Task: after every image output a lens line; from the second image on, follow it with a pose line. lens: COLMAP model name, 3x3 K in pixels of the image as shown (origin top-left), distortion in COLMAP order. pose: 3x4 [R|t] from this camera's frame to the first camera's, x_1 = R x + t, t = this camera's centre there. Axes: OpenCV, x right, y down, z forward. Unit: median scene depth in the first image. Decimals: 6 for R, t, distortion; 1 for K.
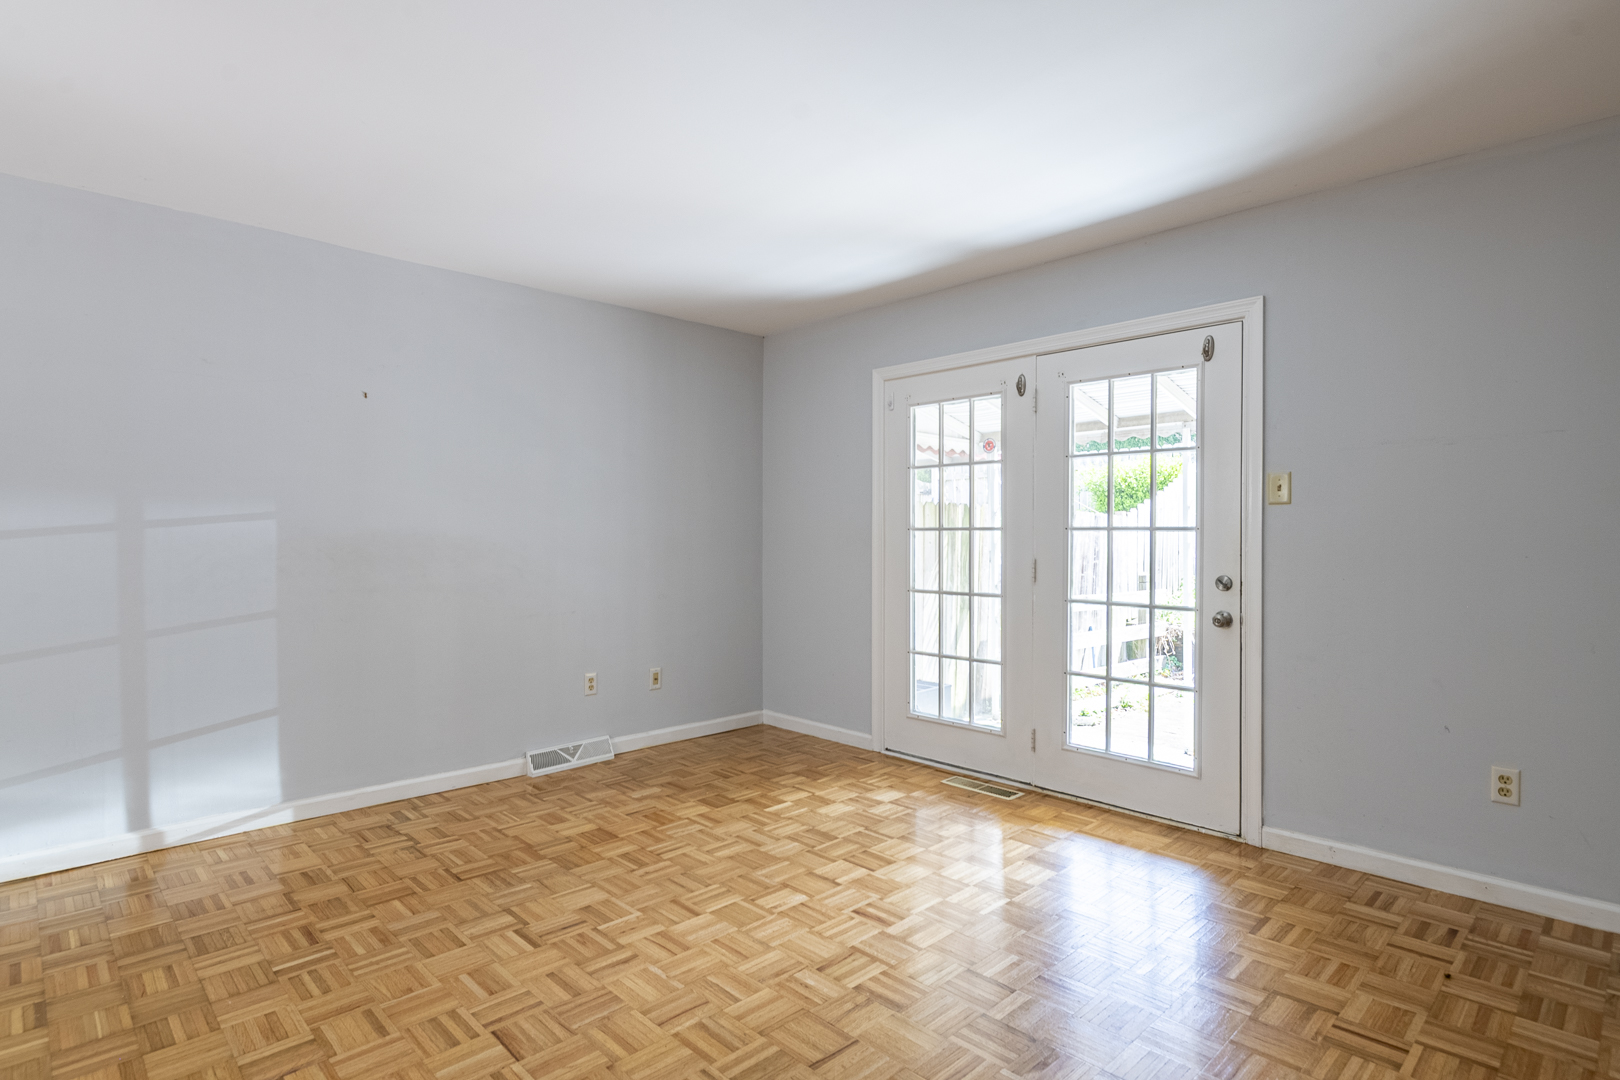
lens RADIAL K [[833.6, 0, 800.0], [0, 833.6, 535.7], [0, 0, 1]] dist [0.010460, -0.004806]
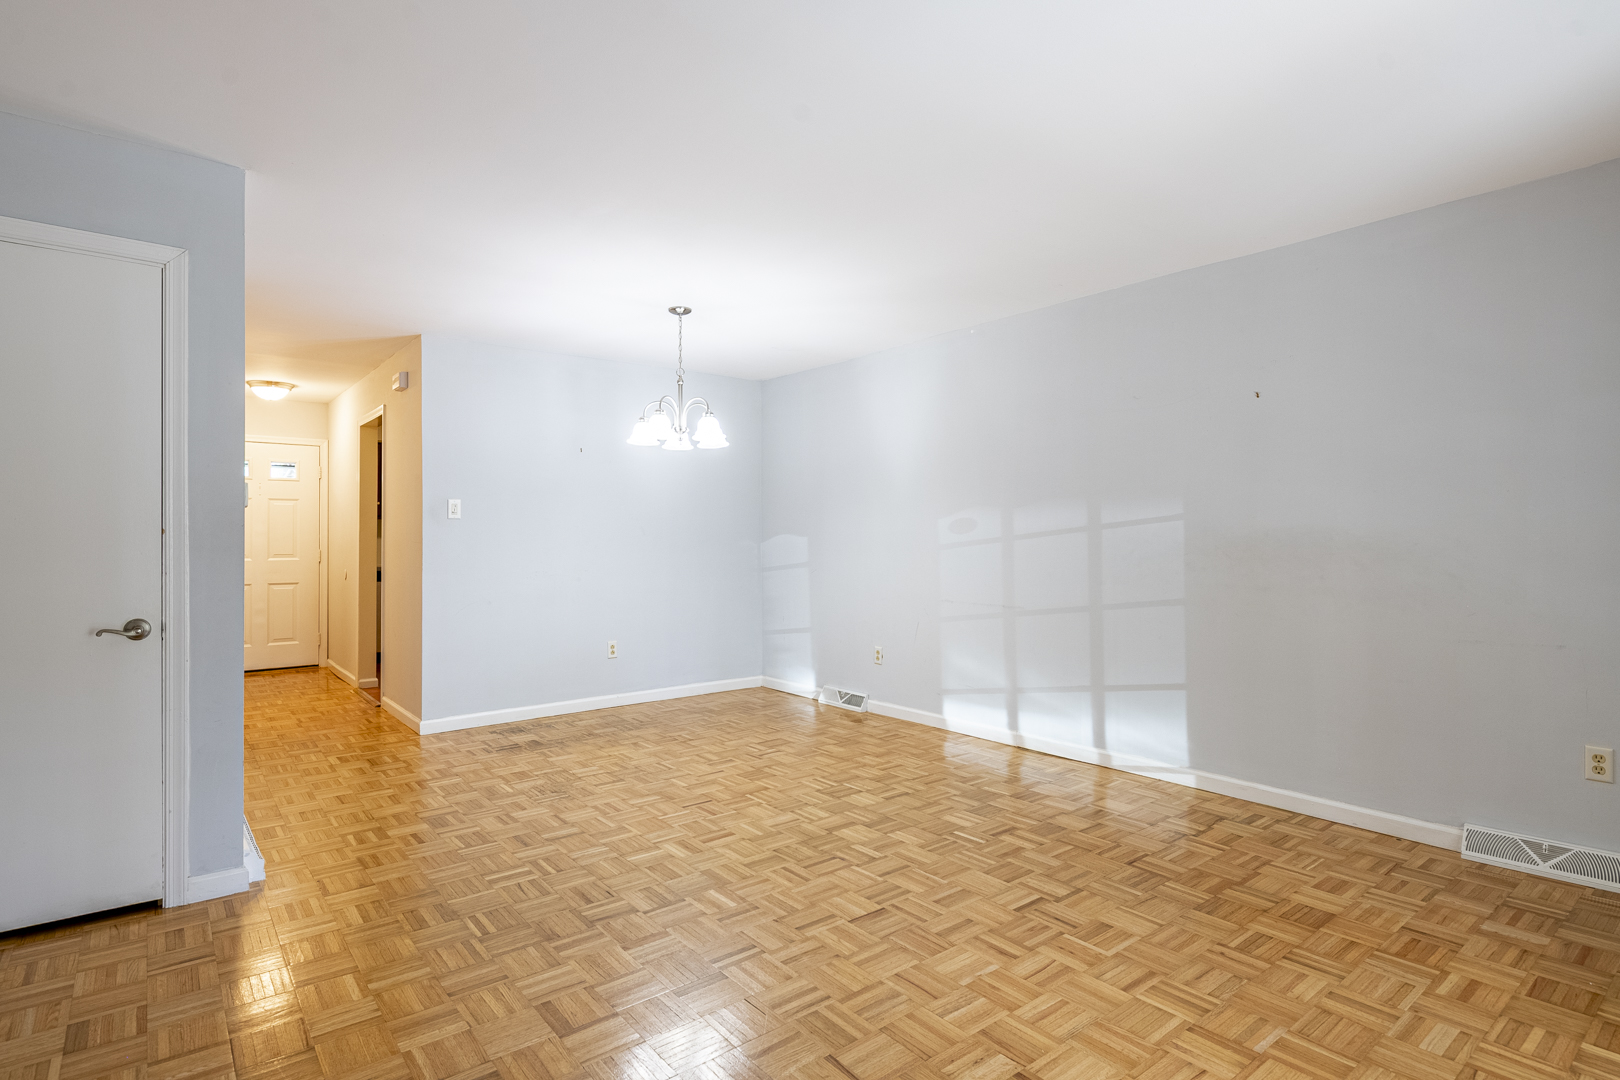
lens RADIAL K [[833.6, 0, 806.1], [0, 833.6, 536.2], [0, 0, 1]] dist [0.010460, -0.004806]
pose [[-0.092753, -0.000752, -0.995689, 0.584083], [0.007184, 0.999973, -0.001425, 0.000660], [0.995663, -0.007285, -0.092746, 0.605472]]
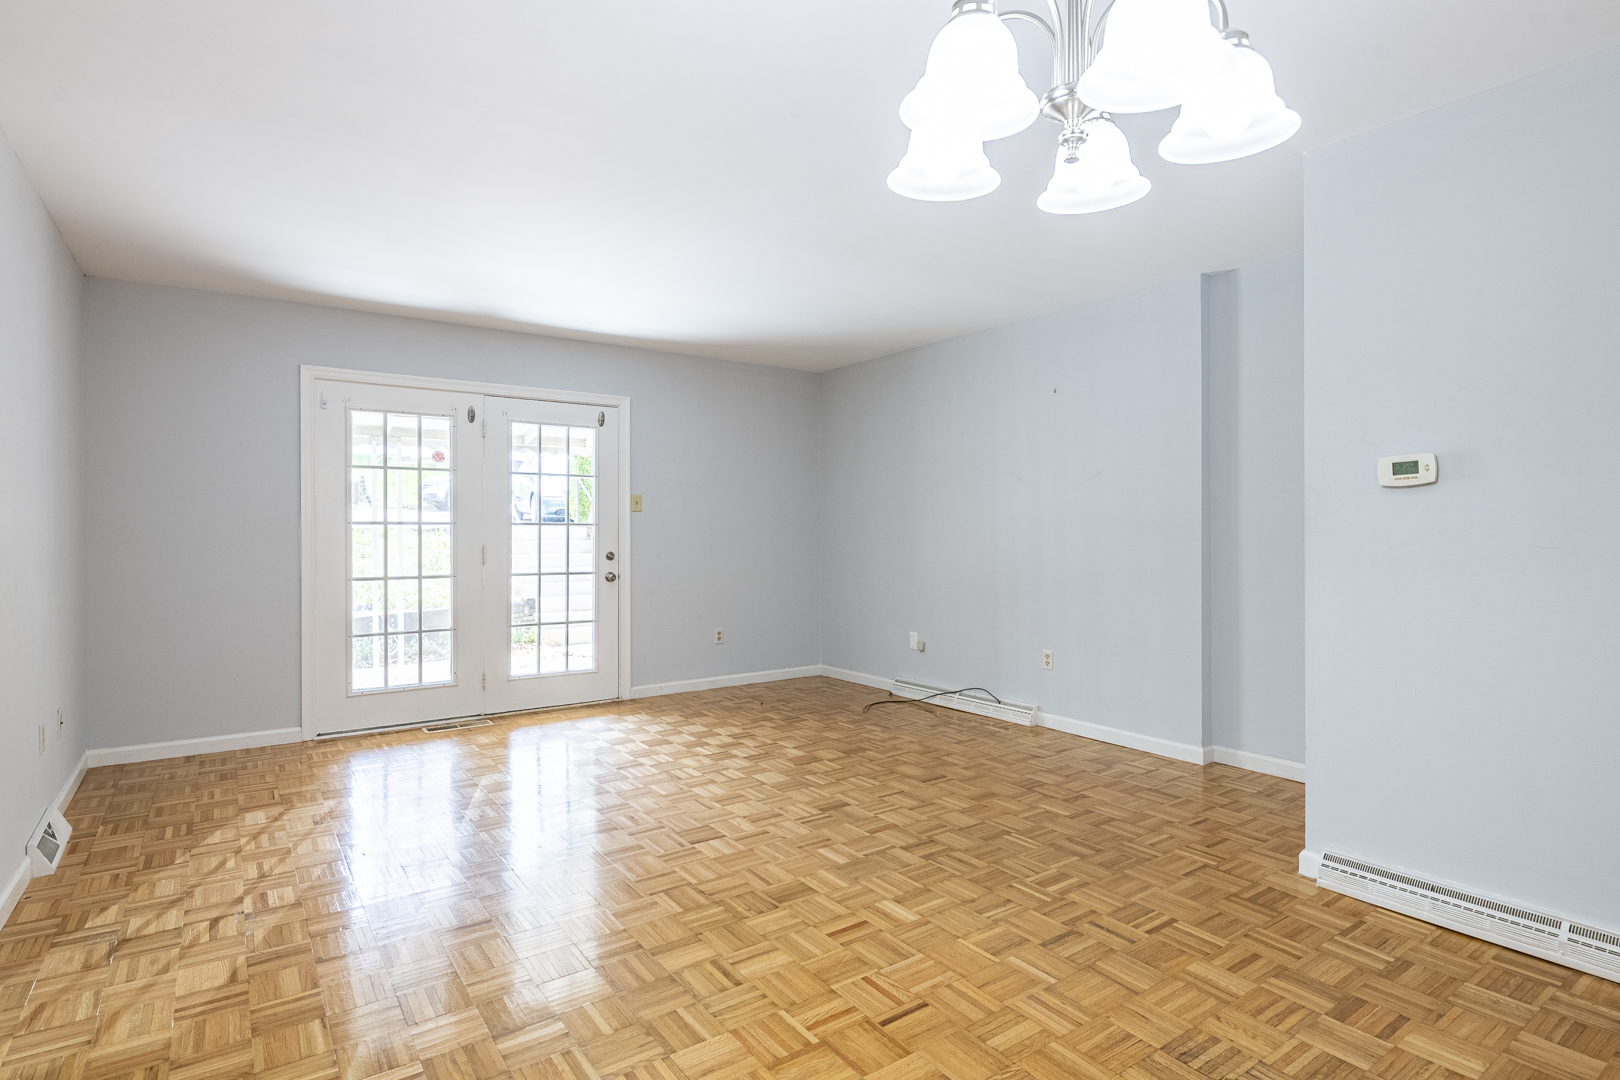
lens RADIAL K [[833.6, 0, 805.6], [0, 833.6, 536.2], [0, 0, 1]] dist [0.010460, -0.004806]
pose [[0.149001, -0.009182, 0.988794, -1.131402], [0.001071, 0.999958, 0.009125, -0.000170], [-0.988836, -0.000301, 0.149004, 0.334695]]
